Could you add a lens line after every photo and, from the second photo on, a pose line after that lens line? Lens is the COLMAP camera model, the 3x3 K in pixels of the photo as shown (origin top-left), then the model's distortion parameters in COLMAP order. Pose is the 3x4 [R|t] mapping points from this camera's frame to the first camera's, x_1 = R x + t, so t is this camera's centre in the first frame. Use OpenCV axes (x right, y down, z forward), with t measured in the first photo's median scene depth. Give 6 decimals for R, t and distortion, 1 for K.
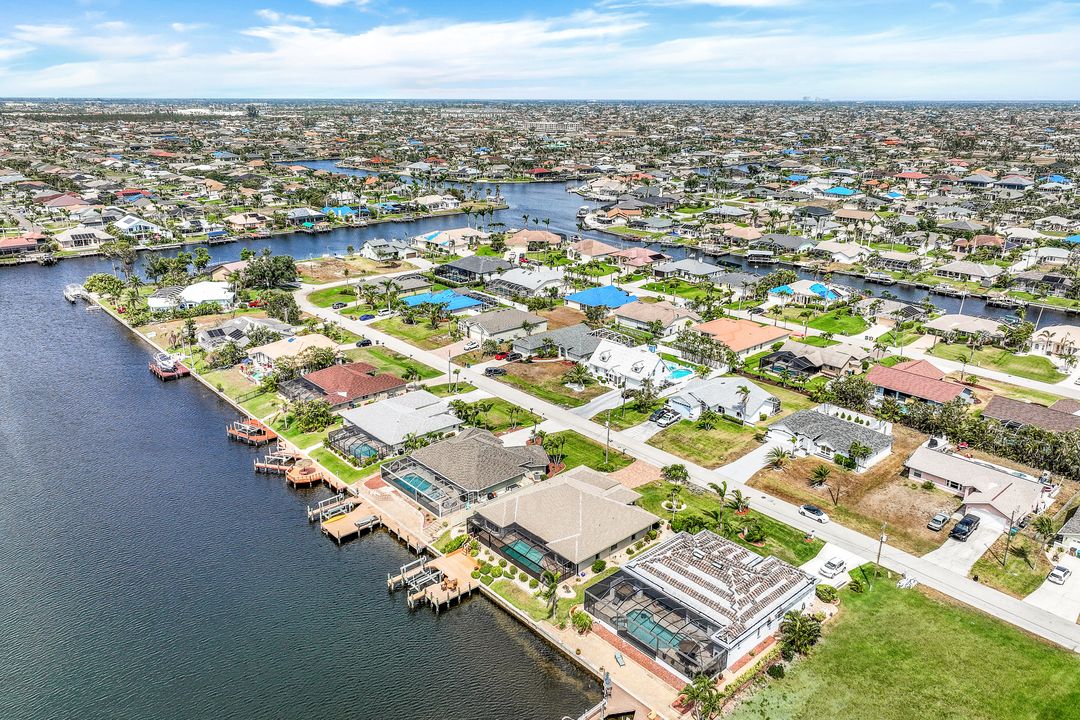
lens RADIAL K [[776.8, 0, 542.3], [0, 776.8, 334.9], [0, 0, 1]] dist [0.011891, 0.003650]
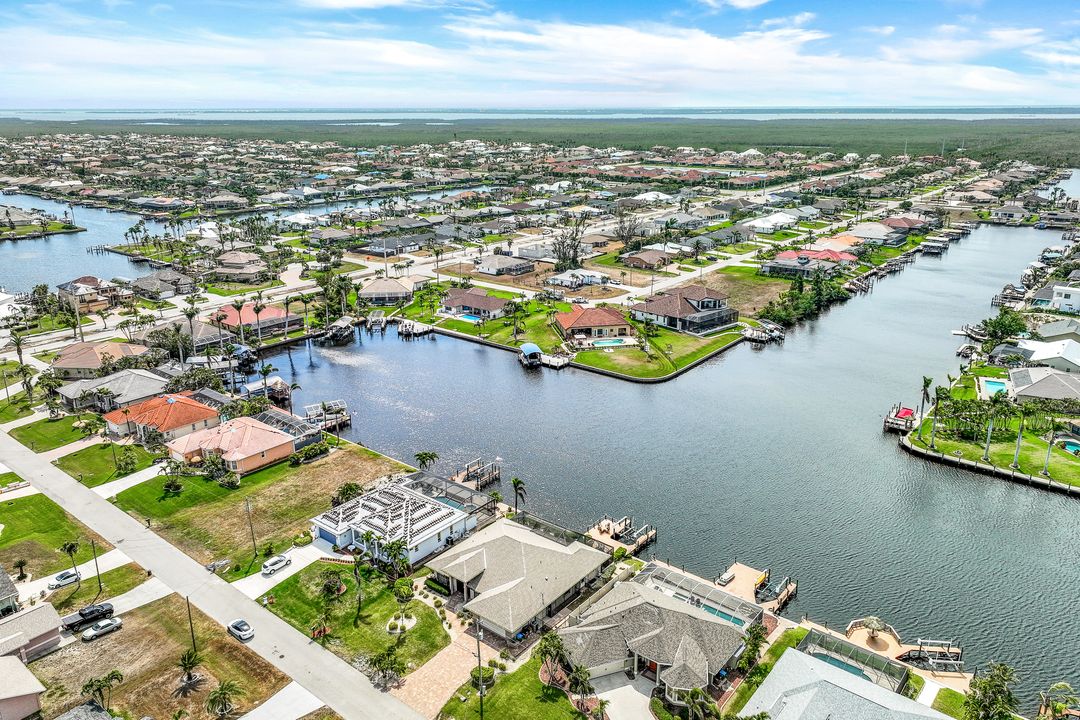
lens RADIAL K [[776.8, 0, 542.3], [0, 776.8, 334.9], [0, 0, 1]] dist [0.011891, 0.003650]
pose [[-0.985996, 0.046402, -0.160181, 0.113641], [-0.049953, 0.834229, 0.549150, -0.431223], [0.159110, 0.549462, -0.820229, 1.266440]]
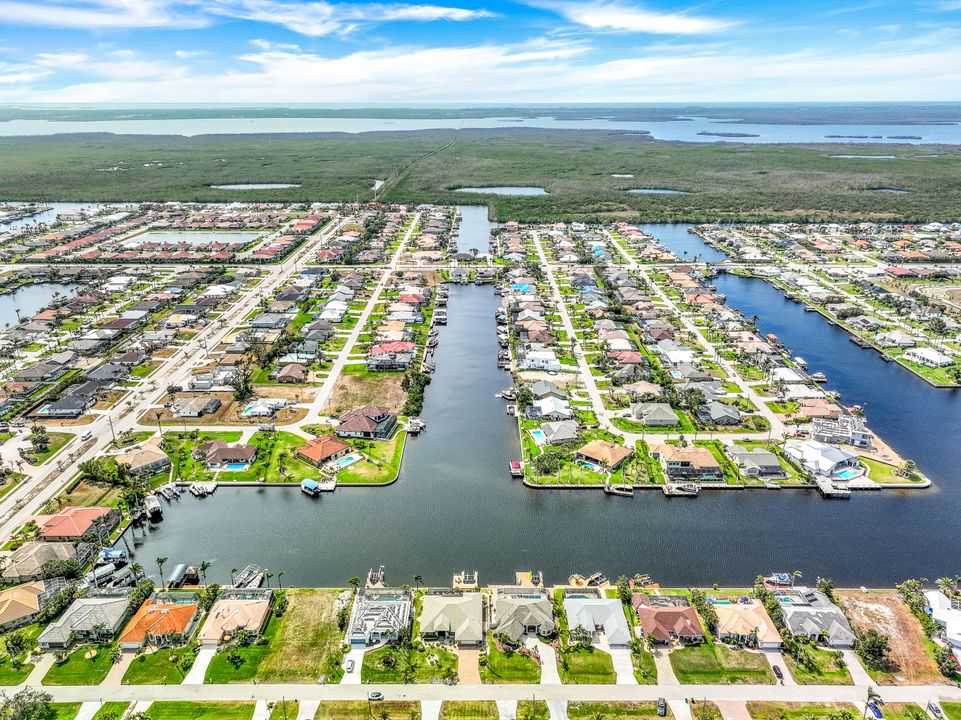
lens RADIAL K [[683.9, 0, 480.5], [0, 683.9, 360.0], [0, 0, 1]] dist [0.010668, 0.003272]
pose [[-0.666255, 0.259108, -0.699262, 0.907649], [-0.222404, 0.825981, 0.517969, -1.096624], [0.711787, 0.500618, -0.492688, 1.274485]]
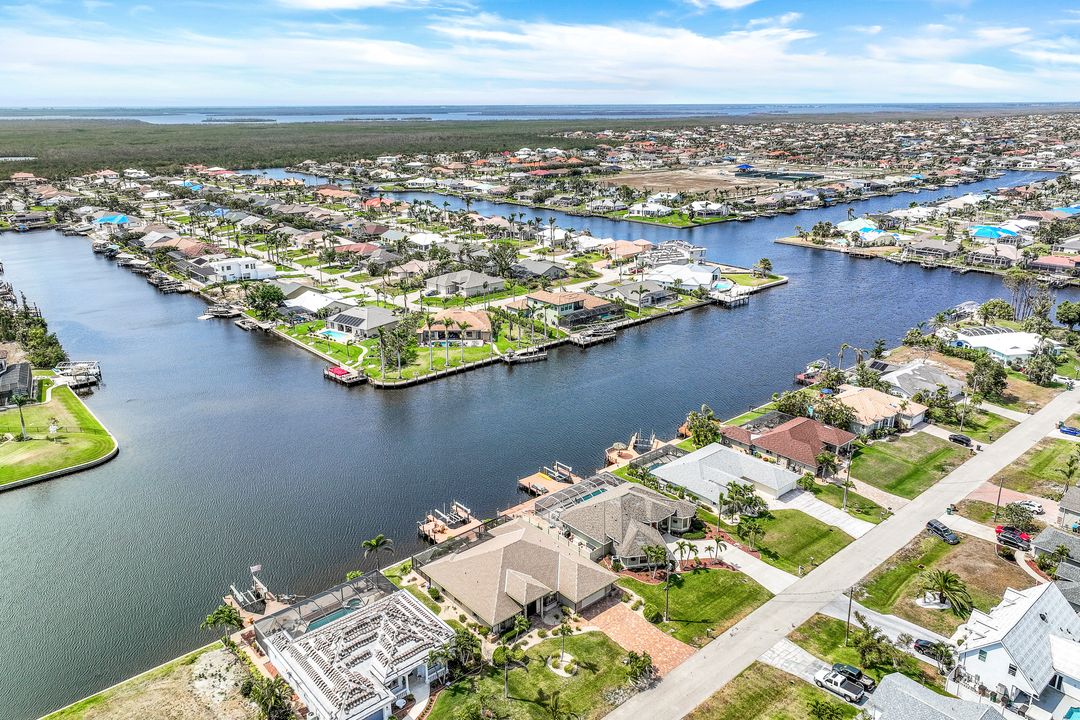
lens RADIAL K [[776.8, 0, 542.3], [0, 776.8, 334.9], [0, 0, 1]] dist [0.011891, 0.003650]
pose [[-0.016843, 0.283026, -0.958964, 0.680984], [-0.287153, 0.917327, 0.275780, -0.245658], [0.957737, 0.280015, 0.065821, 0.677075]]
